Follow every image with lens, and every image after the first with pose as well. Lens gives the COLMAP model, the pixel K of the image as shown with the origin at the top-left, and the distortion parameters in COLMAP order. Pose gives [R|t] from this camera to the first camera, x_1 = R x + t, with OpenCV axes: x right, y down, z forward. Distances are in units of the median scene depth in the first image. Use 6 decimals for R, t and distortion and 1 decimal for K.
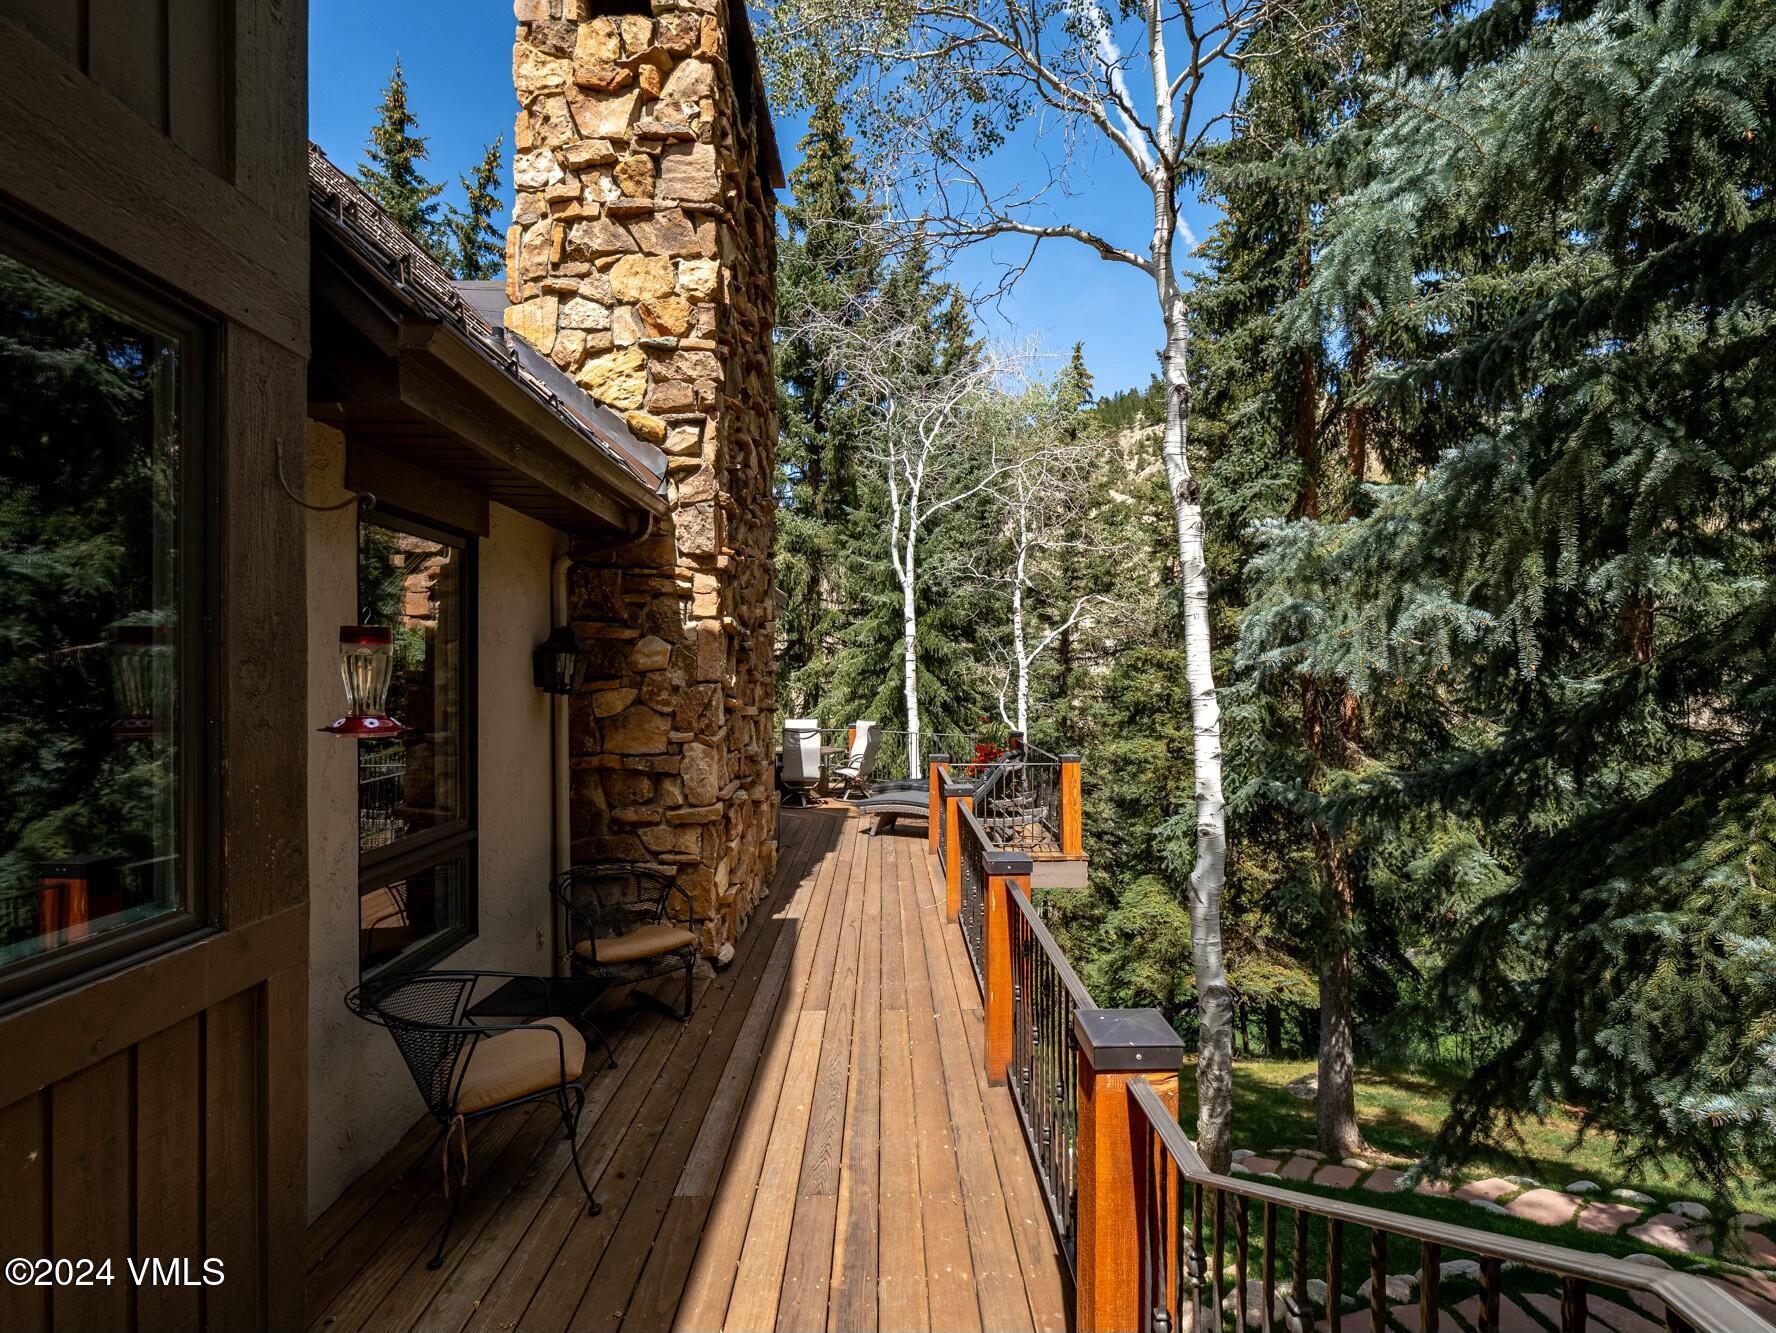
lens RADIAL K [[835.2, 0, 873.4], [0, 835.2, 672.8], [0, 0, 1]] dist [-0.011424, -0.002427]
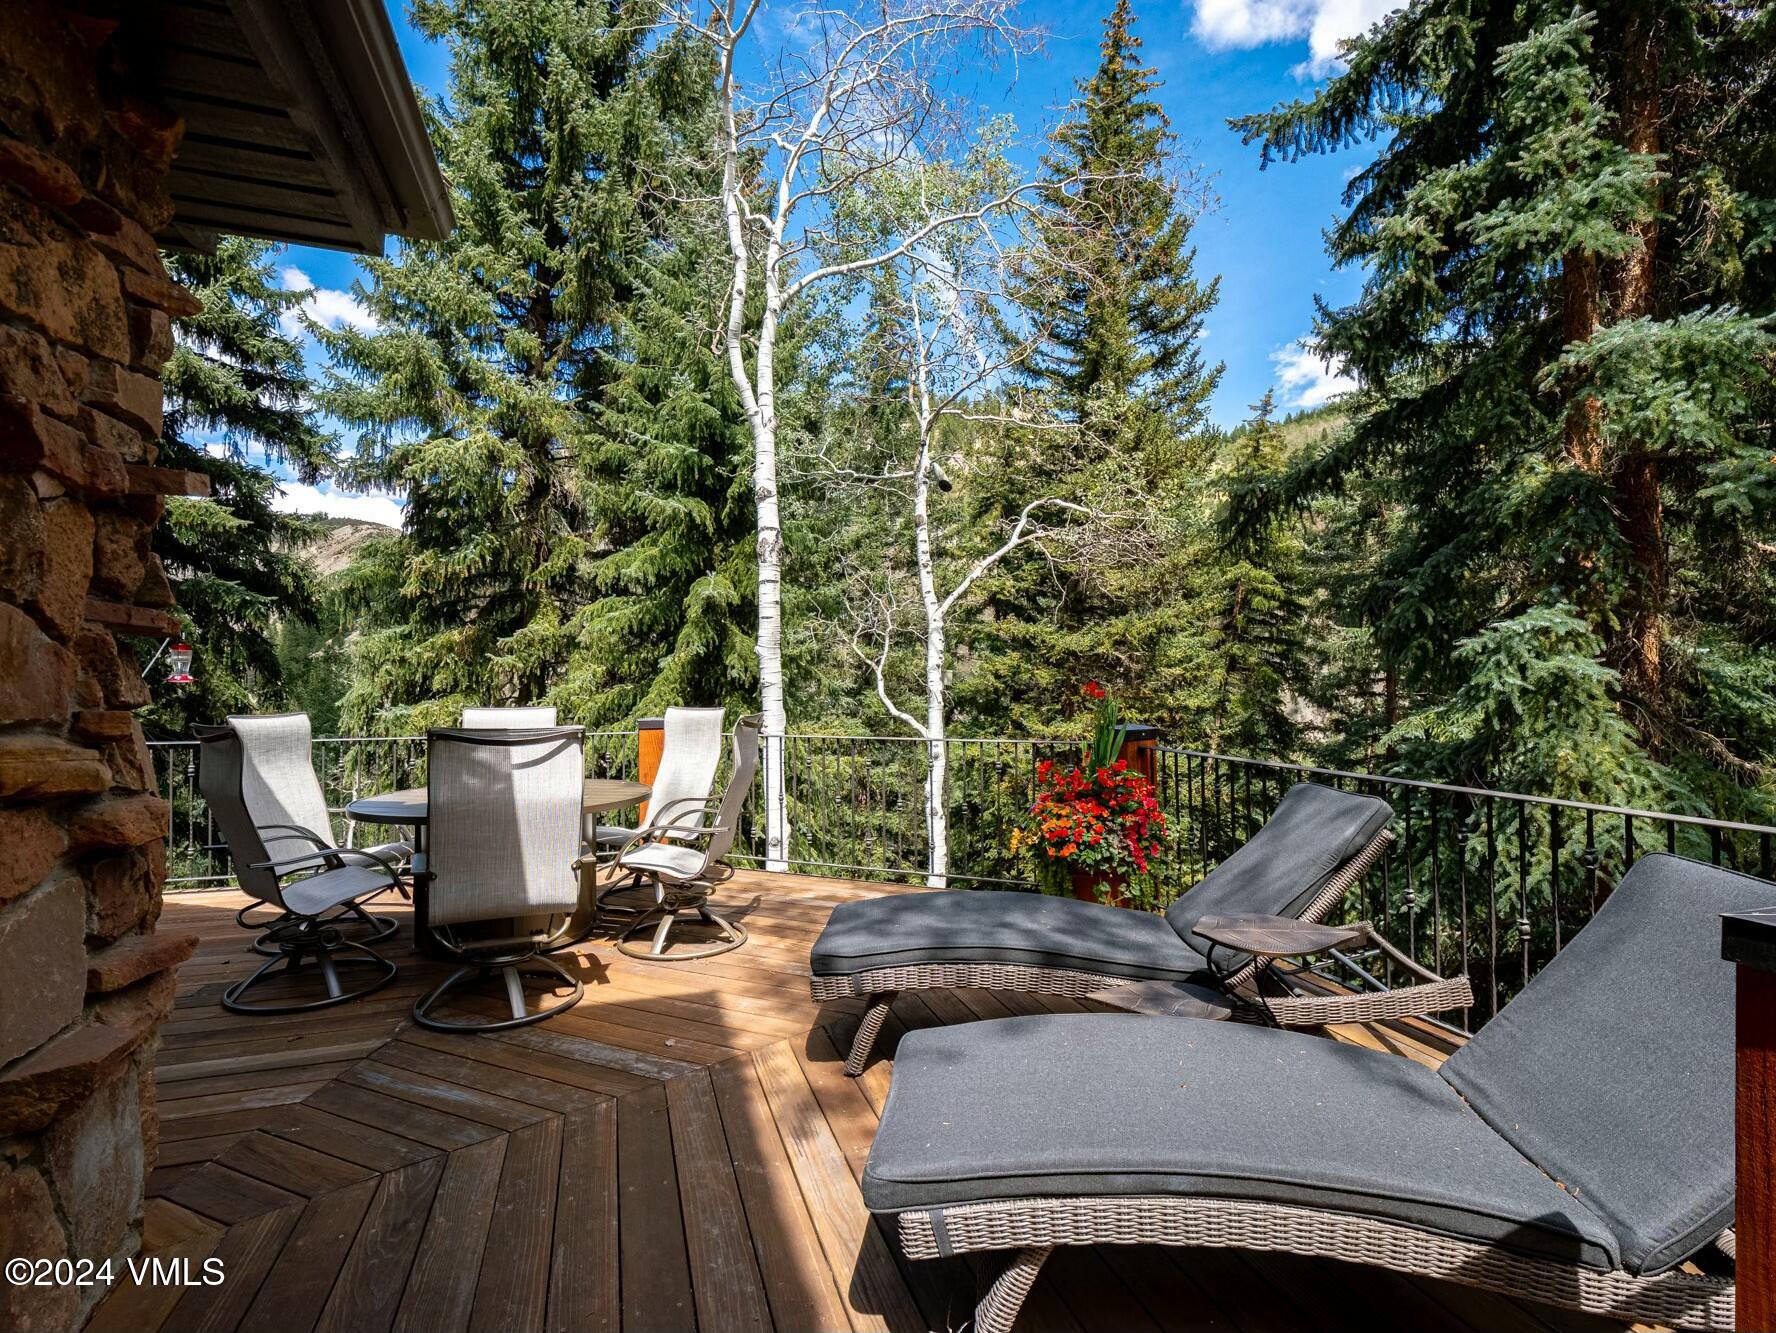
lens RADIAL K [[835.2, 0, 901.2], [0, 835.2, 670.8], [0, 0, 1]] dist [-0.011424, -0.002427]
pose [[0.941508, 0.005360, 0.336947, -0.093447], [-0.002986, 0.999967, -0.007562, 0.084848], [-0.336976, 0.006114, 0.941493, 1.171598]]
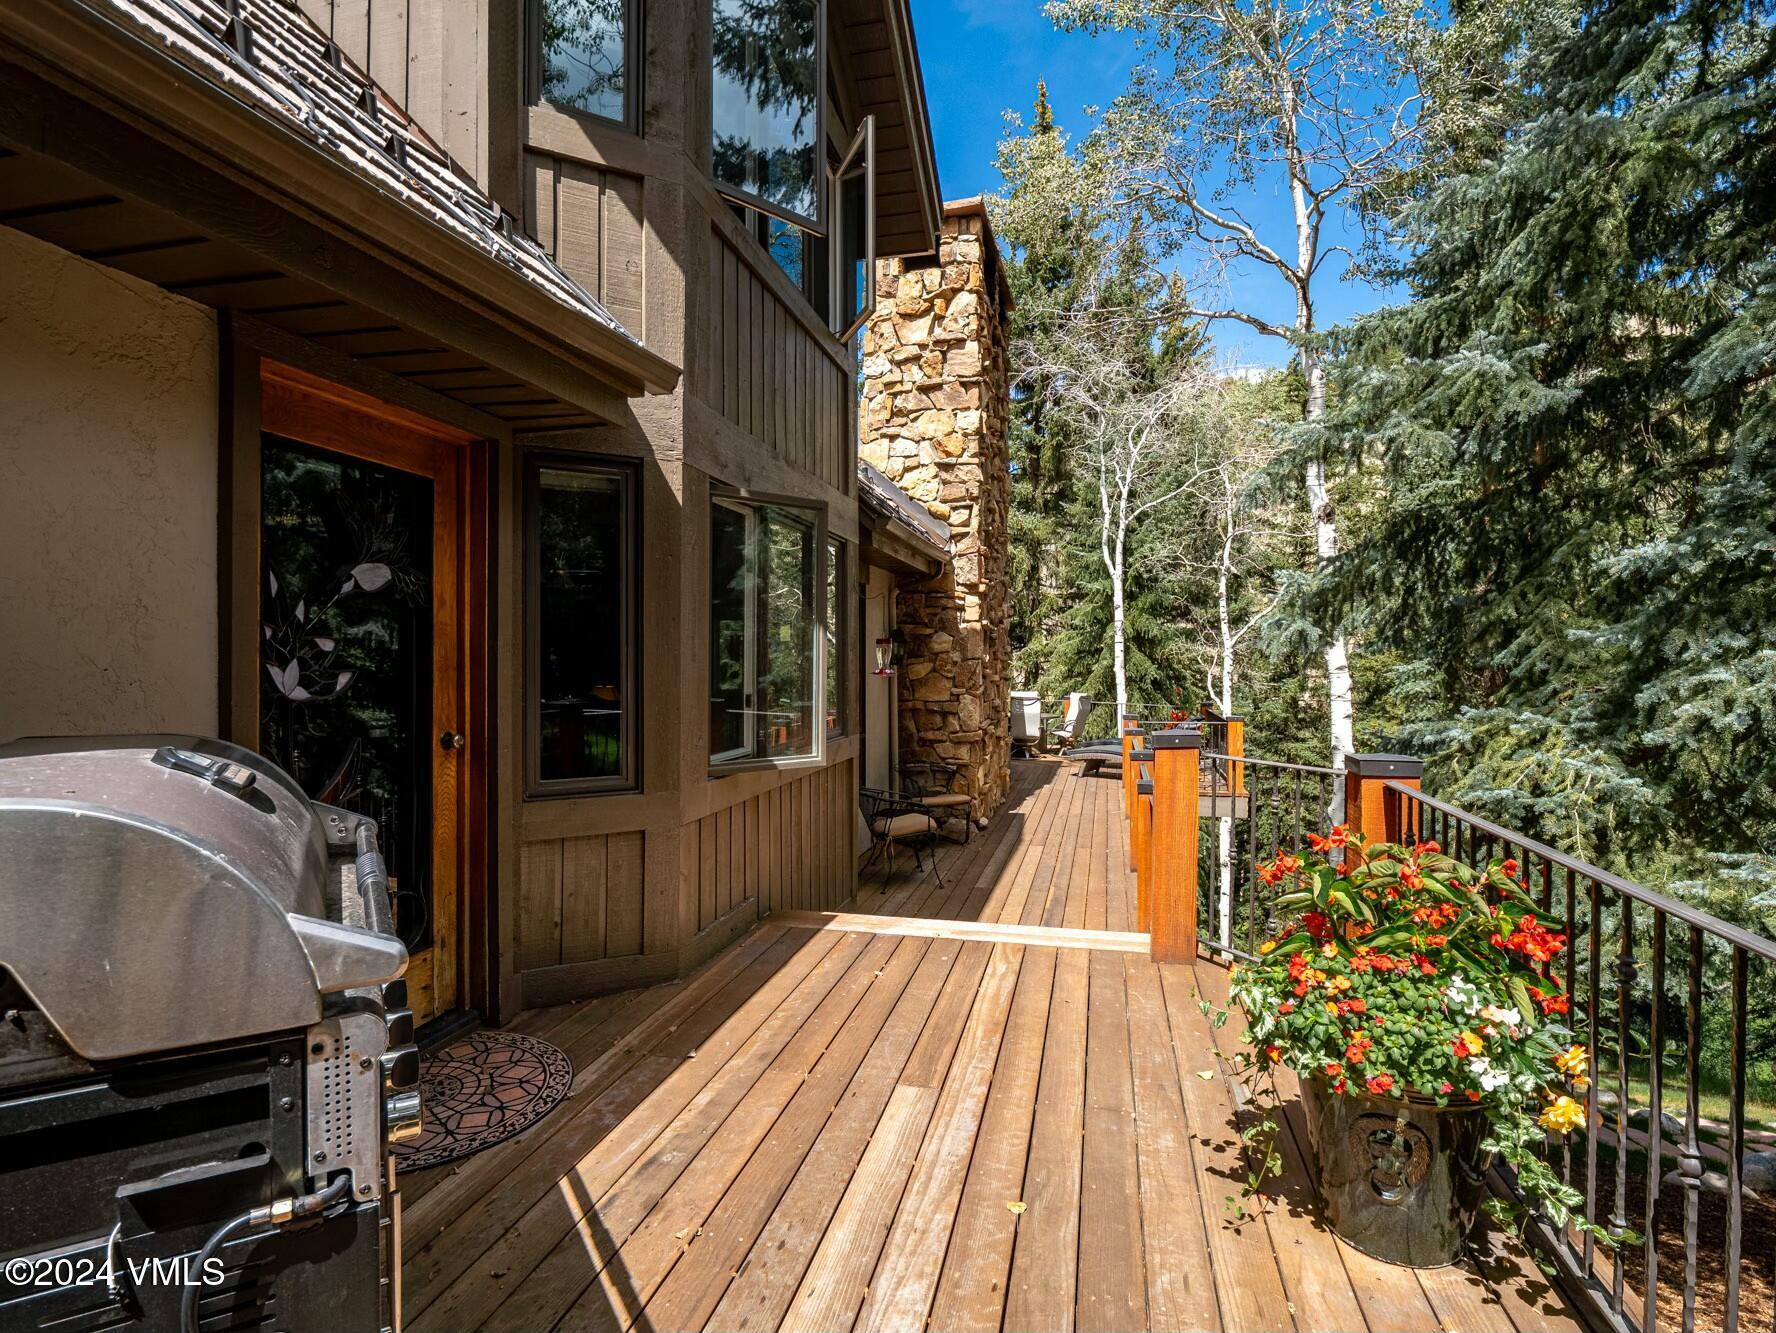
lens RADIAL K [[835.2, 0, 912.1], [0, 835.2, 673.7], [0, 0, 1]] dist [-0.011424, -0.002427]
pose [[0.977060, 0.003459, -0.212934, 0.024476], [0.001931, 0.999683, 0.025096, -0.001342], [0.212954, -0.024932, 0.976744, -0.409240]]
